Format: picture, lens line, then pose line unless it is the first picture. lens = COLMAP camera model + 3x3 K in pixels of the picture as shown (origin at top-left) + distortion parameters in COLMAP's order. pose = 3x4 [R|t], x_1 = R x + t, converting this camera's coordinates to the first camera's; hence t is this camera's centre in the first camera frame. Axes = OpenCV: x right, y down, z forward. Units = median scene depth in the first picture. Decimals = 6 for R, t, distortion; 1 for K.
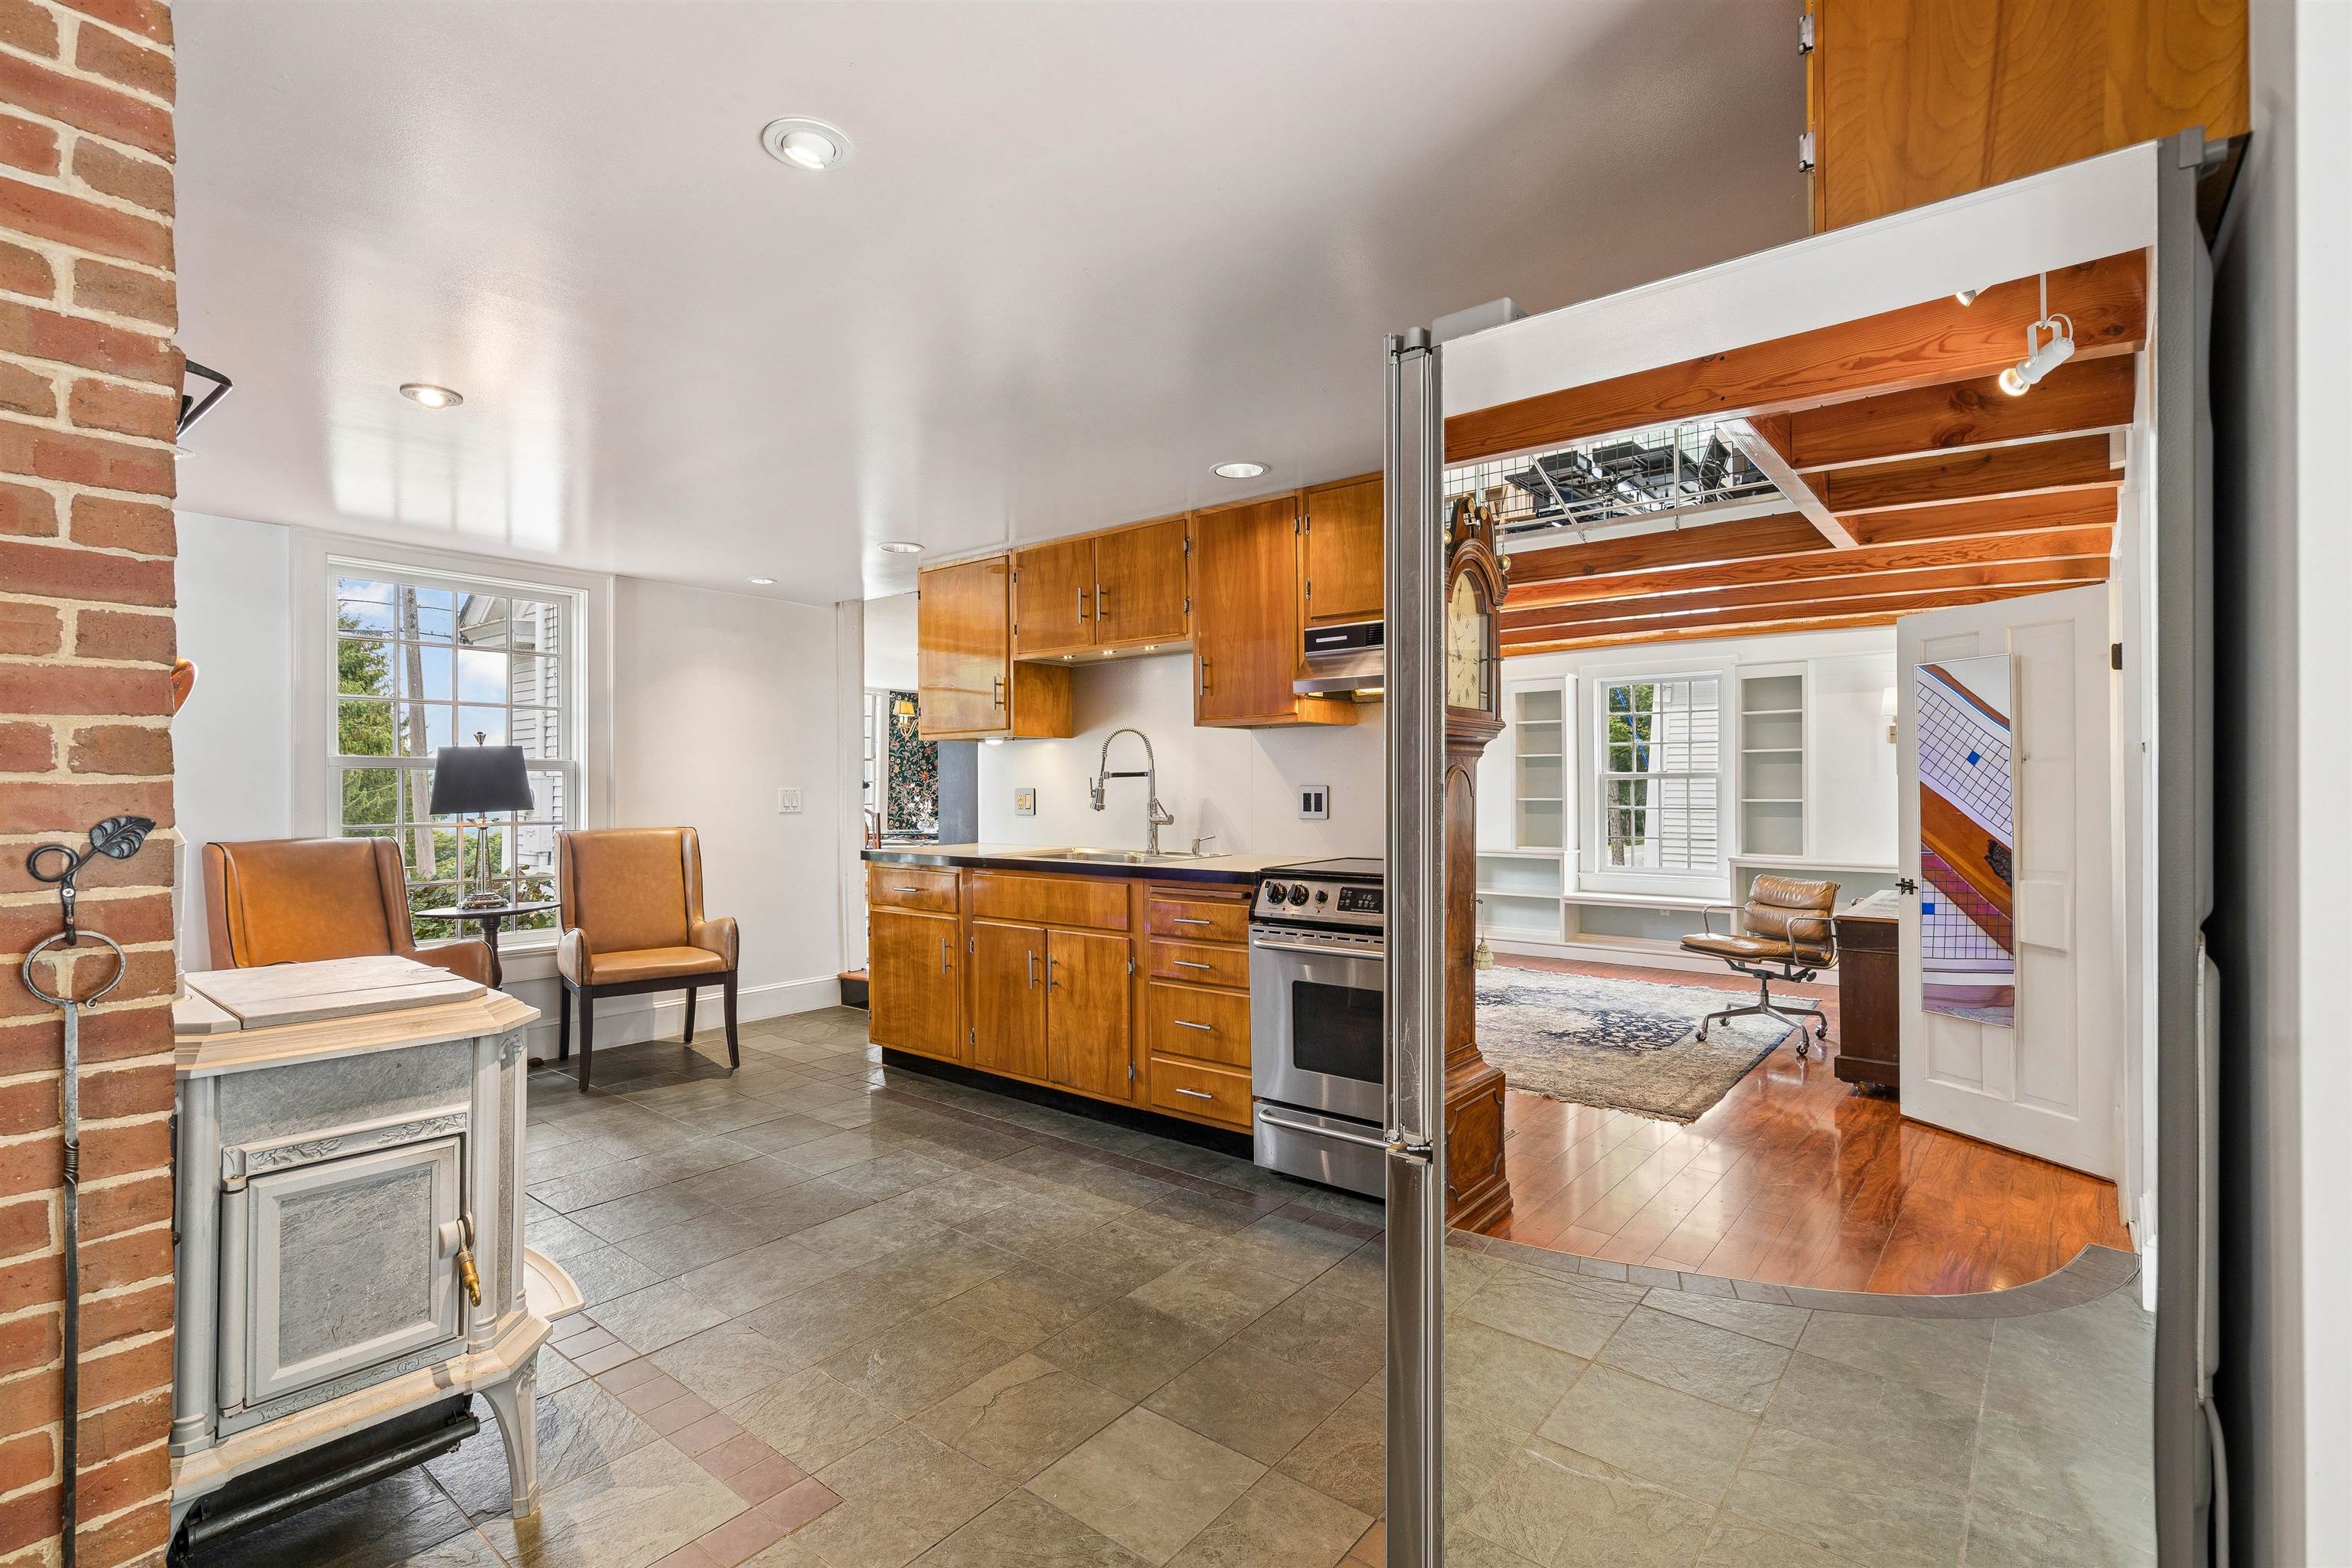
lens RADIAL K [[1066.0, 0, 1163.0], [0, 1066.0, 765.1], [0, 0, 1]] dist [-0.003233, 0.001814]
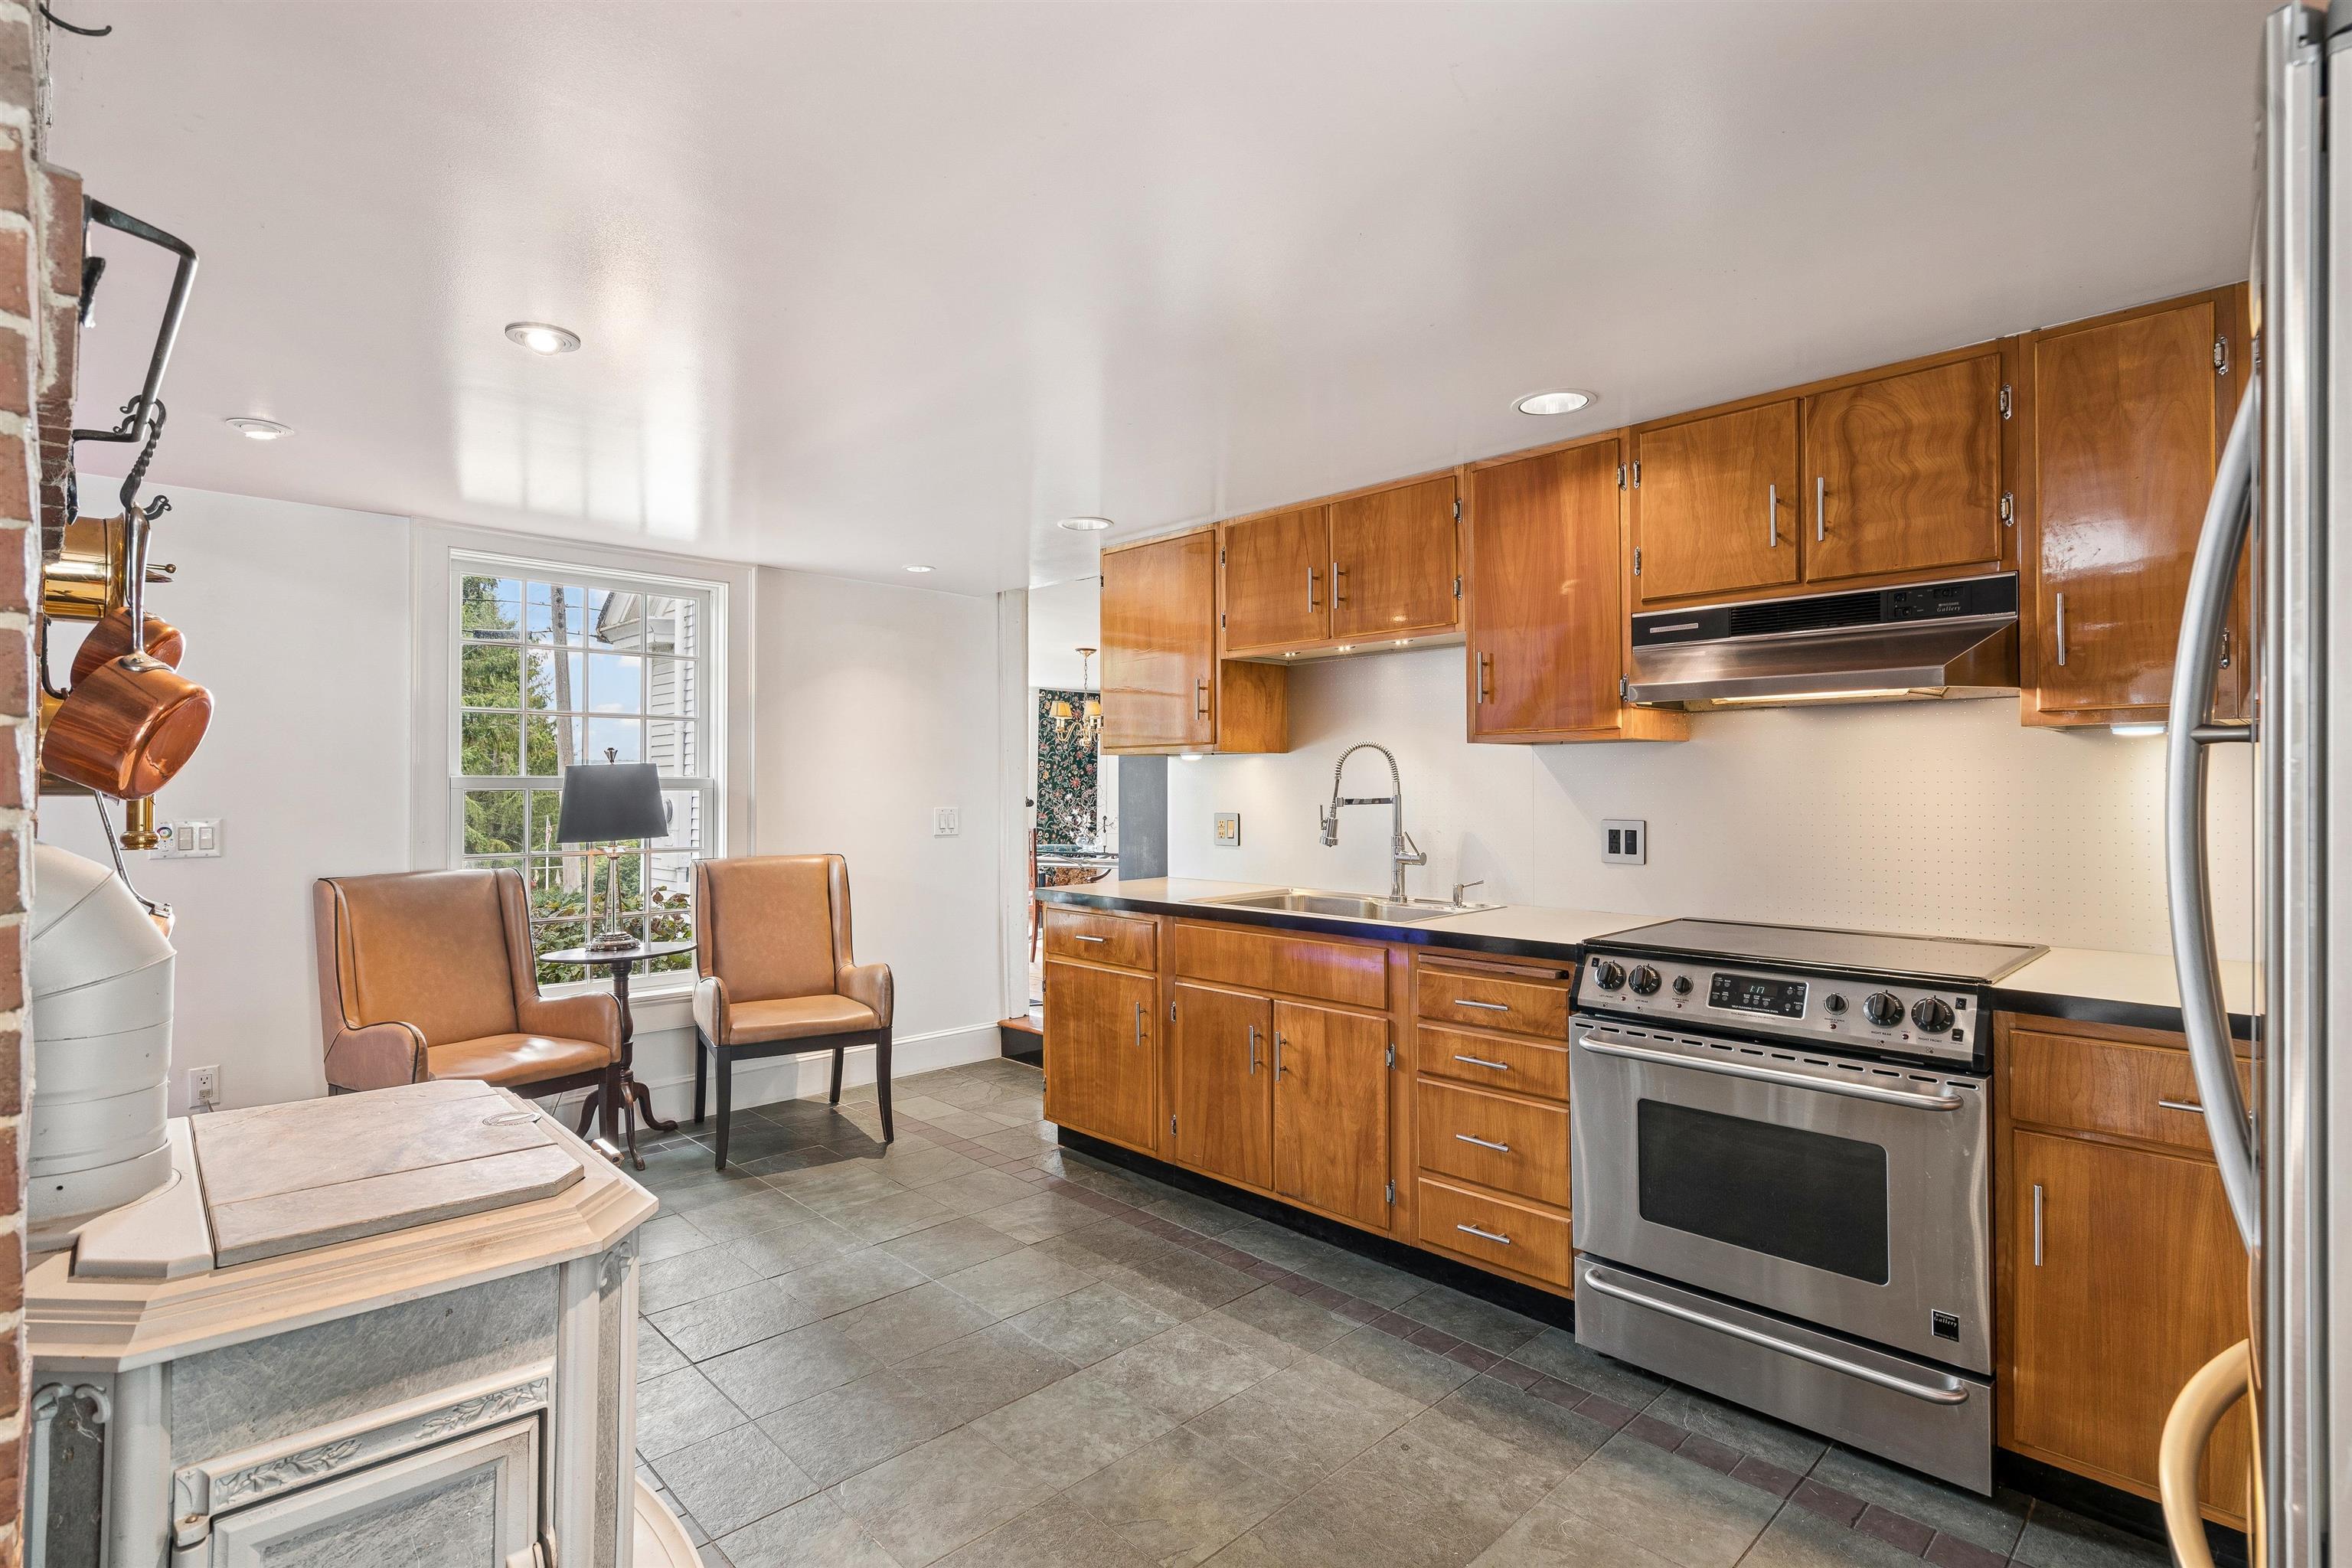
lens RADIAL K [[1166.4, 0, 1167.0], [0, 1166.4, 751.7], [0, 0, 1]] dist [-0.000092, 0.000268]
pose [[0.990933, -0.000804, -0.134357, -0.073693], [-0.000895, 0.999920, -0.012582, -0.019576], [0.134356, 0.012588, 0.990853, 0.136613]]
